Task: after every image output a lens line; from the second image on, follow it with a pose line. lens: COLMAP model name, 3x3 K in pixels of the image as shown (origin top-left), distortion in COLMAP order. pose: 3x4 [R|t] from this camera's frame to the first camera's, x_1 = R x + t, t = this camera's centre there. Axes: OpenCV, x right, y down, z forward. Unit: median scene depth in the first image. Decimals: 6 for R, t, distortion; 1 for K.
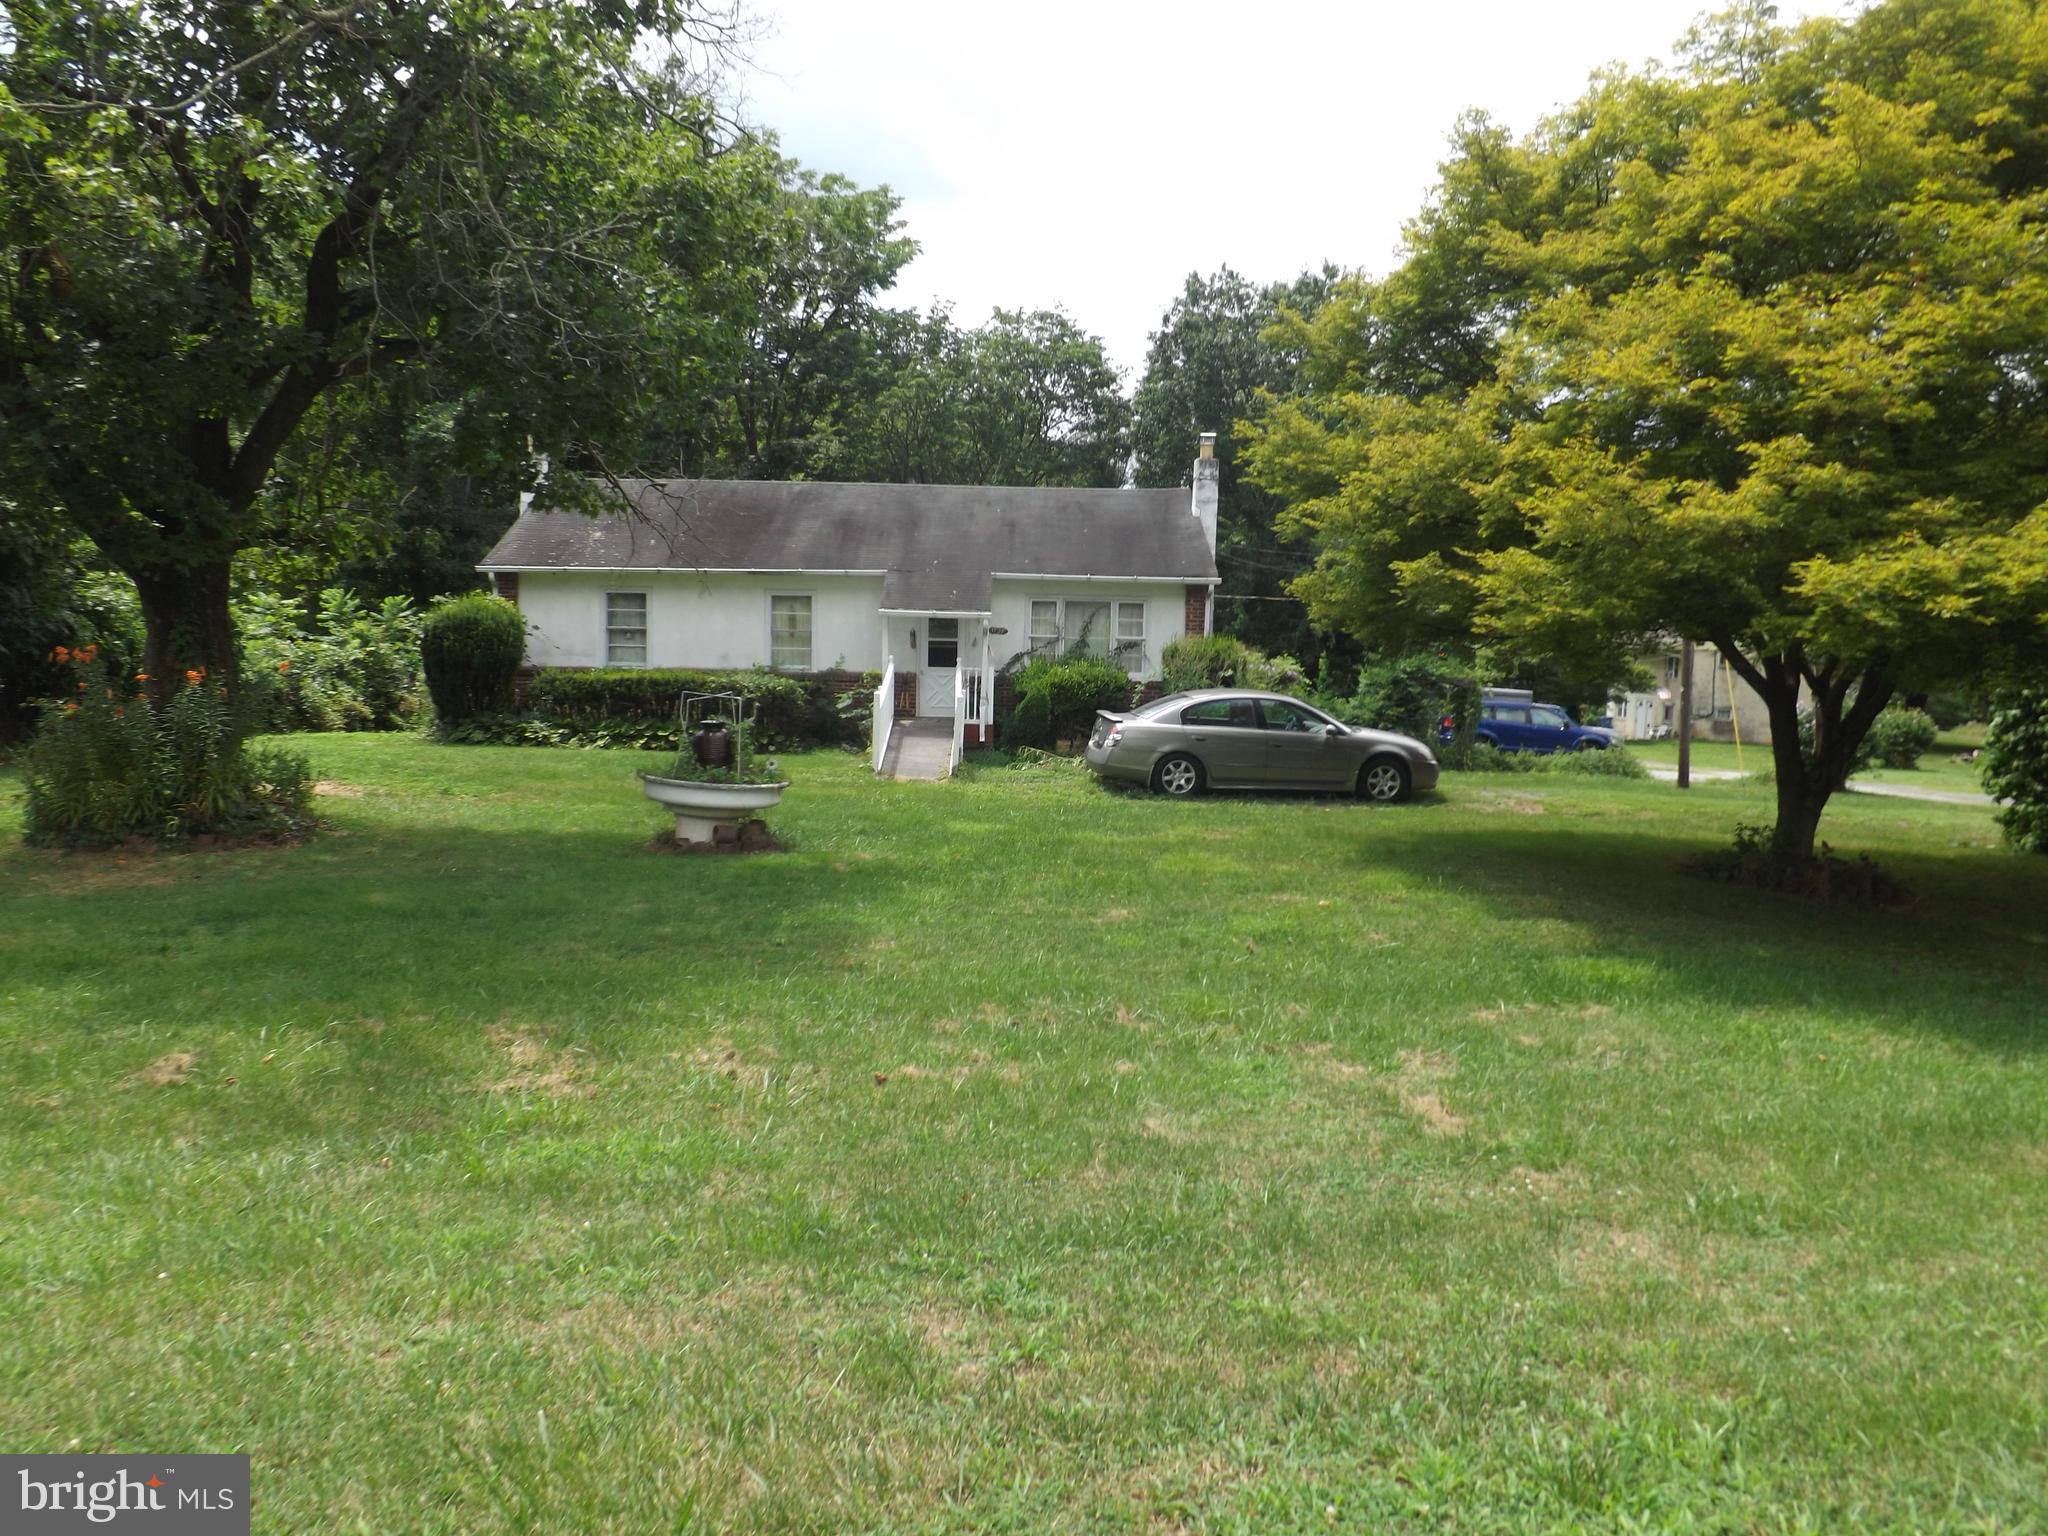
lens RADIAL K [[1483.5, 0, 1017.7], [0, 1483.5, 758.6], [0, 0, 1]] dist [-0.065107, 0.039129]
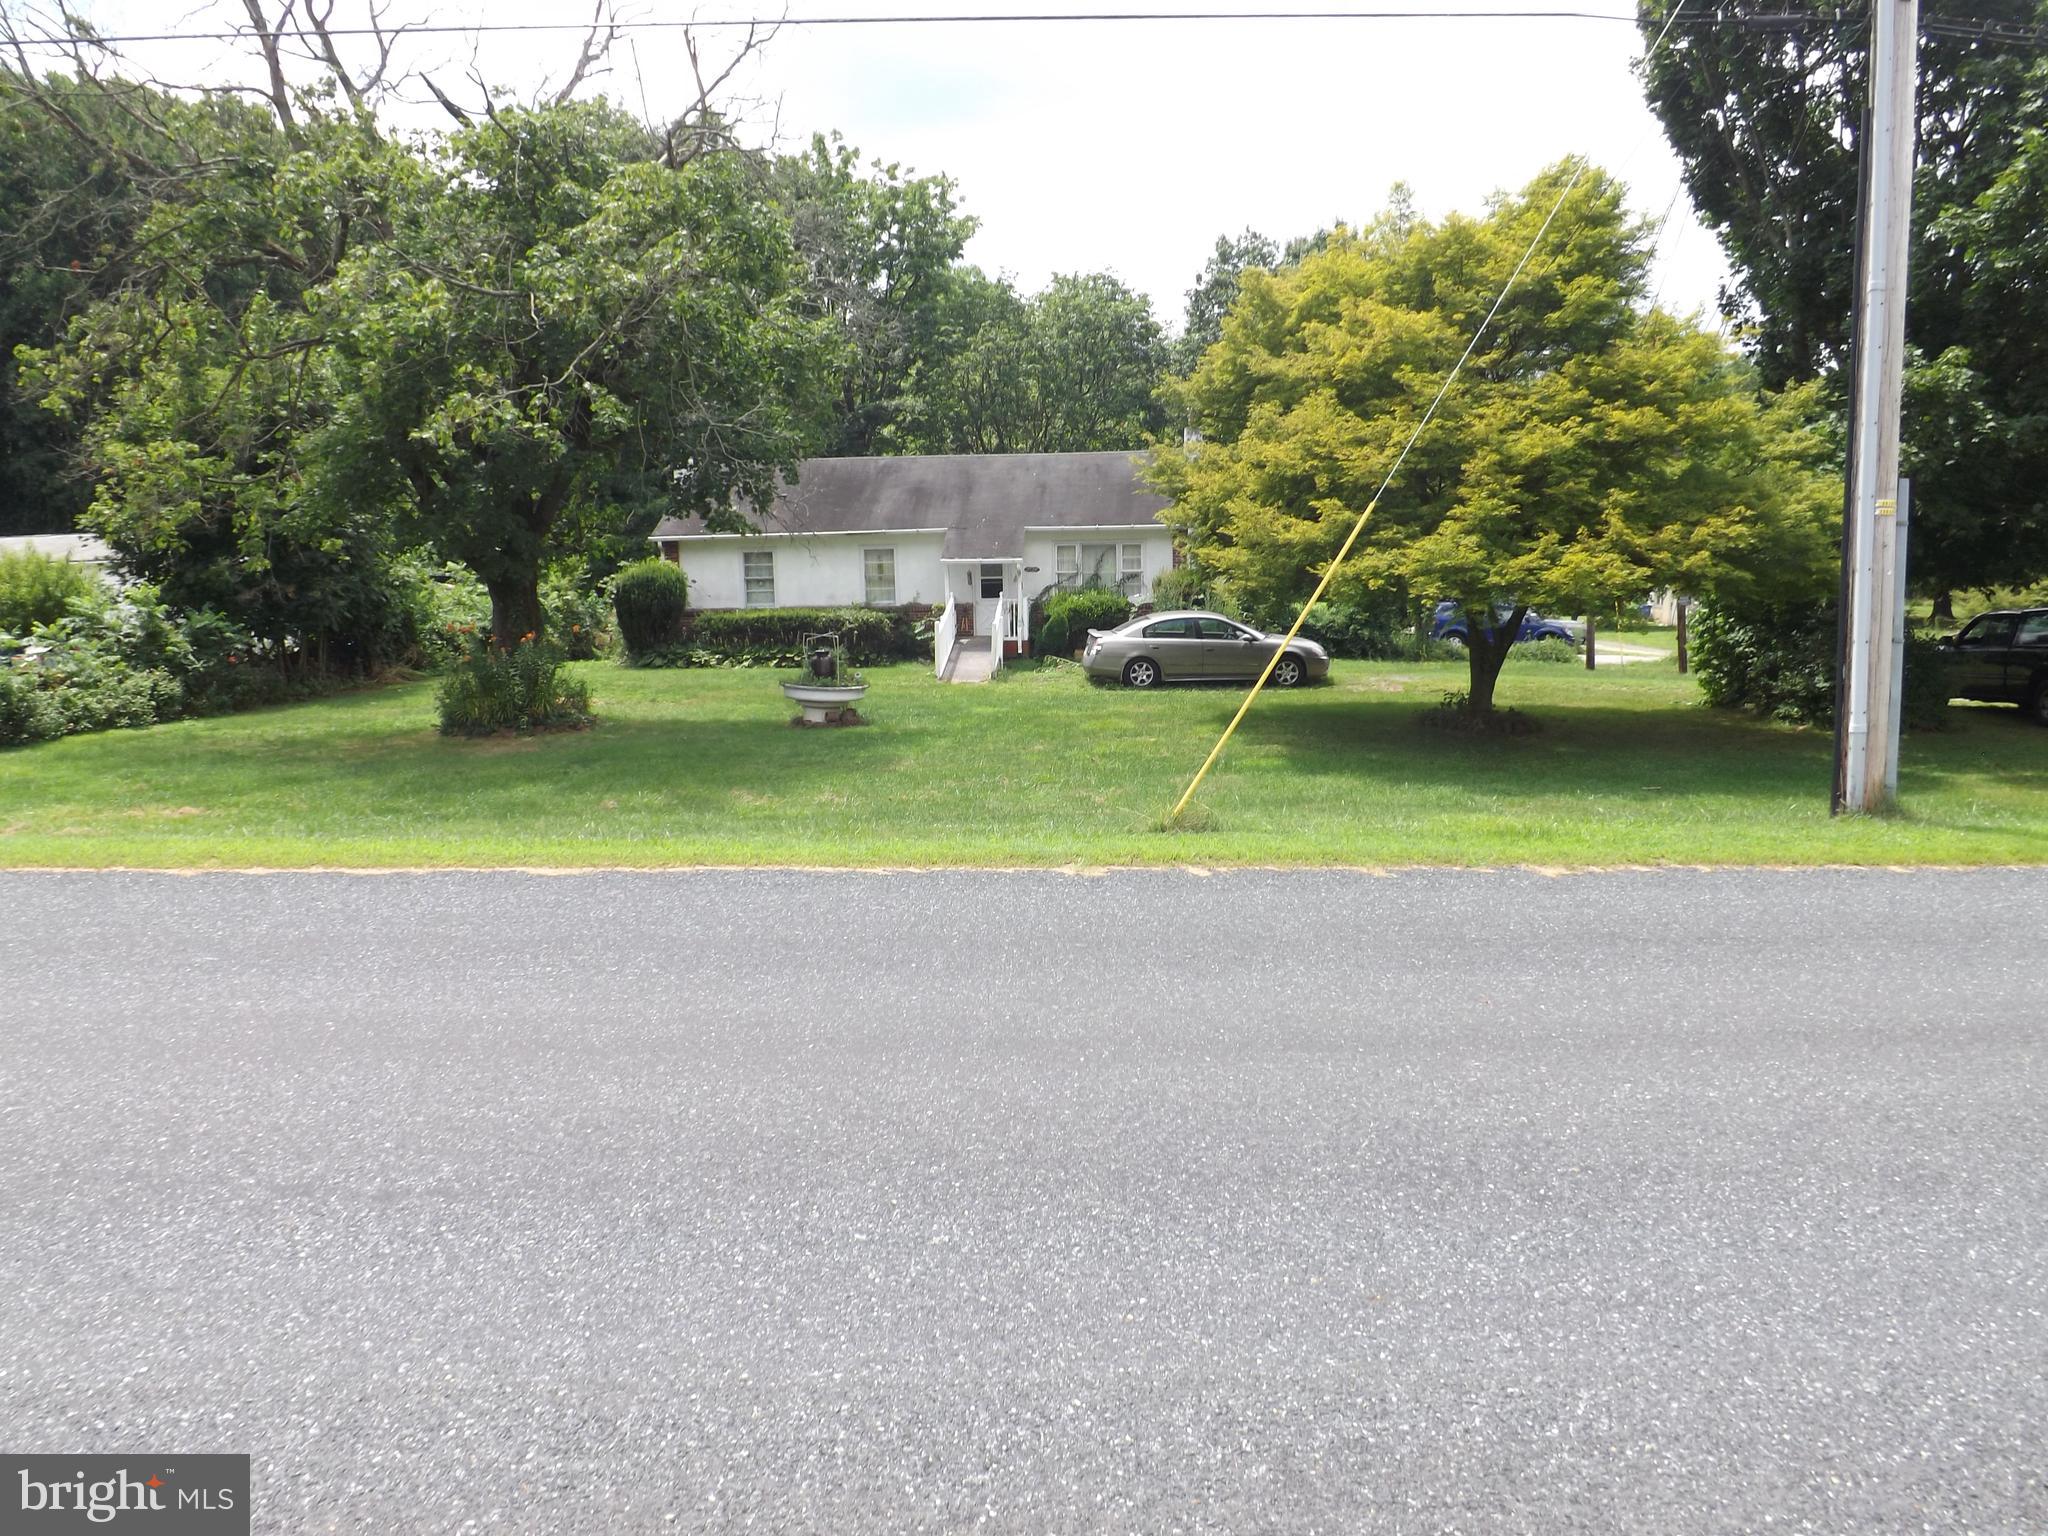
lens RADIAL K [[1483.5, 0, 1017.7], [0, 1483.5, 758.6], [0, 0, 1]] dist [-0.065107, 0.039129]
pose [[0.996329, -0.029605, -0.080326, 0.081012], [0.034716, 0.997410, 0.062997, -0.000483], [0.078253, -0.065554, 0.994776, -0.367472]]
